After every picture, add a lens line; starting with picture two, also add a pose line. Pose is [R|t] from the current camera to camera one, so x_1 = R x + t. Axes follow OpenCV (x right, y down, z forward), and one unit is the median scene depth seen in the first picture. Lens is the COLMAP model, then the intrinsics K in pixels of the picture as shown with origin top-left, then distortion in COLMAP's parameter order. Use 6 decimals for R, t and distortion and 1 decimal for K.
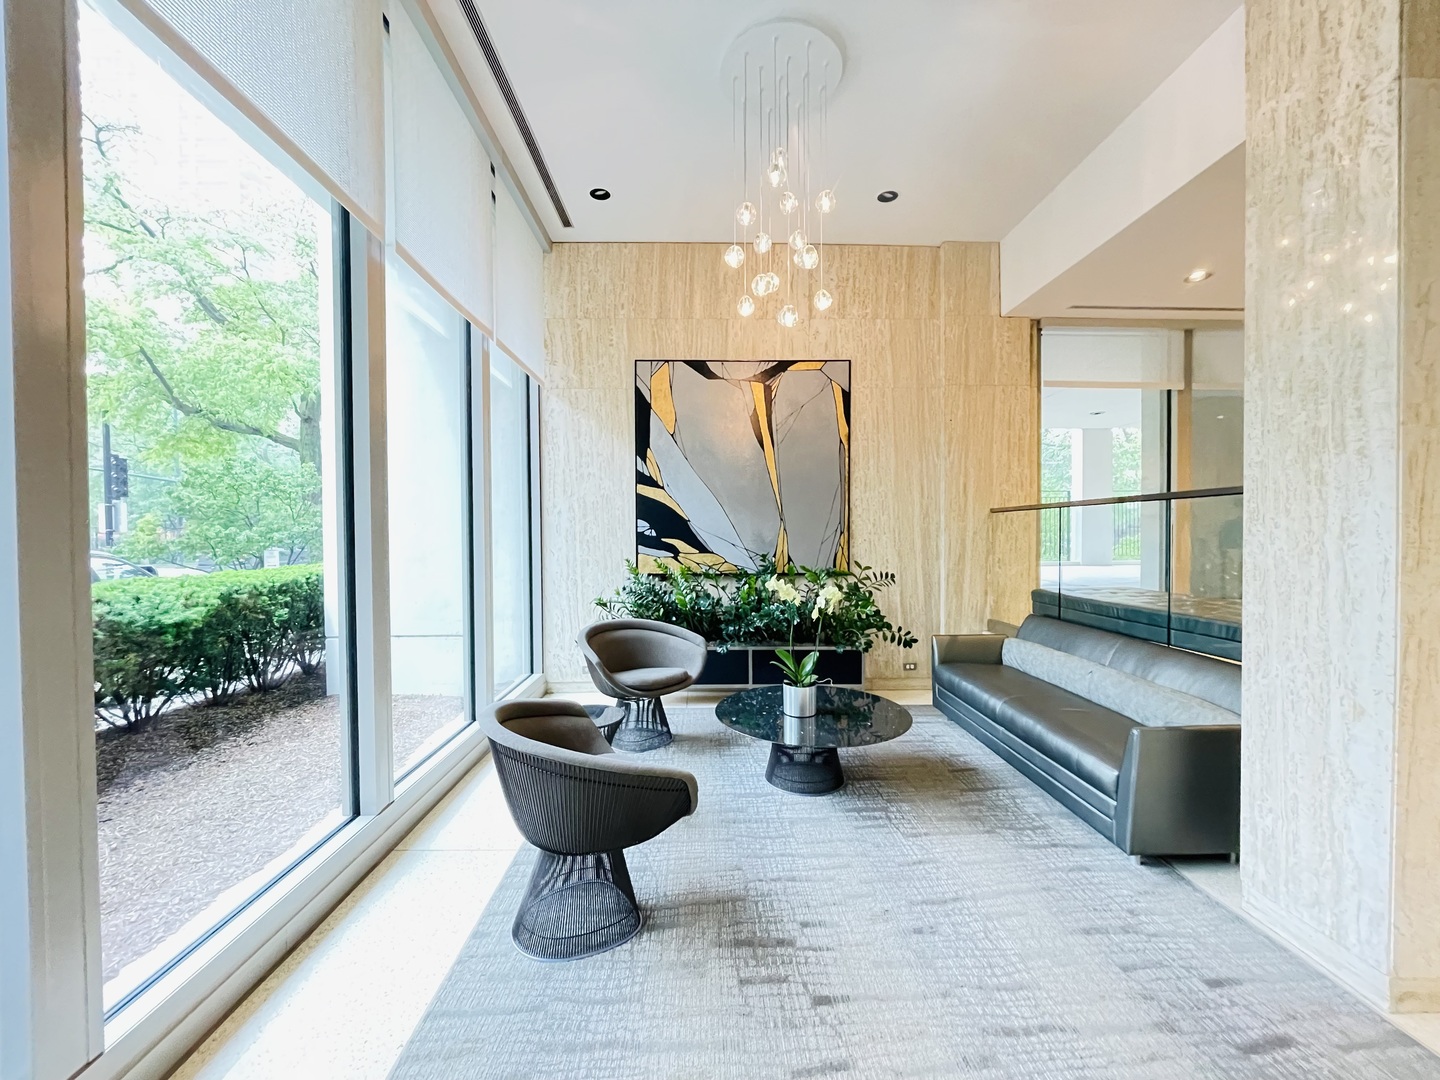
lens RADIAL K [[580.6, 0, 720.7], [0, 580.6, 542.2], [0, 0, 1]] dist [-0.001782, -0.000143]
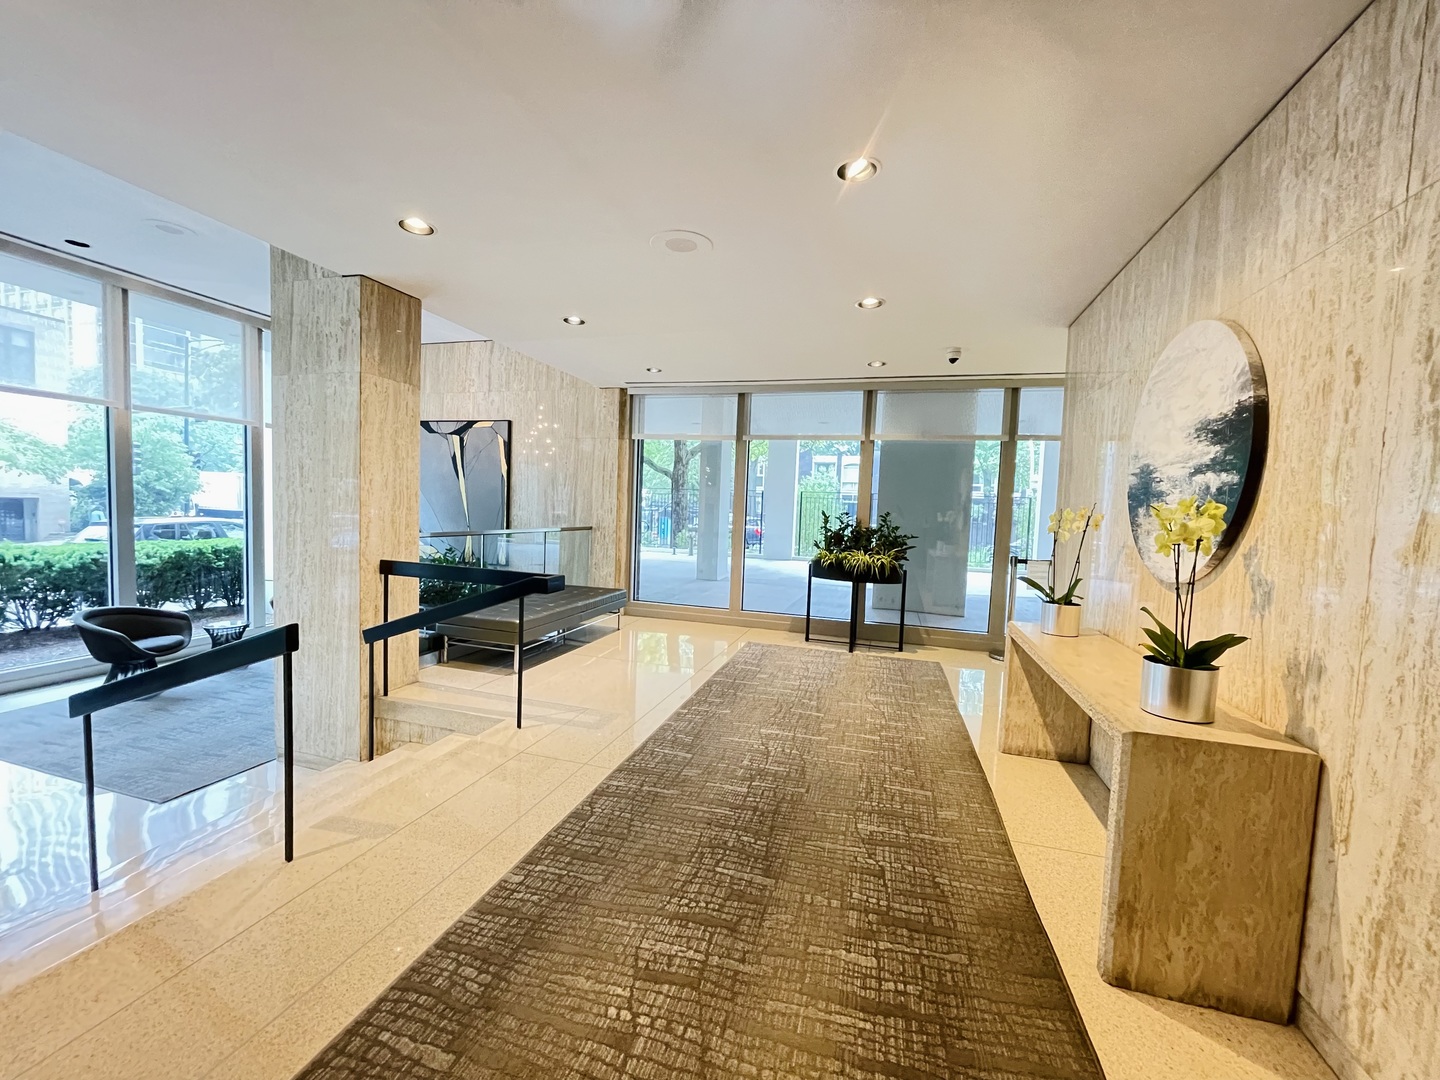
lens RADIAL K [[580.6, 0, 722.0], [0, 580.6, 542.1], [0, 0, 1]] dist [-0.001782, -0.000143]
pose [[0.950361, 0.062467, -0.304815, 1.197825], [-0.051995, 0.997748, 0.042362, -0.097288], [0.306775, -0.024411, 0.951469, -0.233909]]
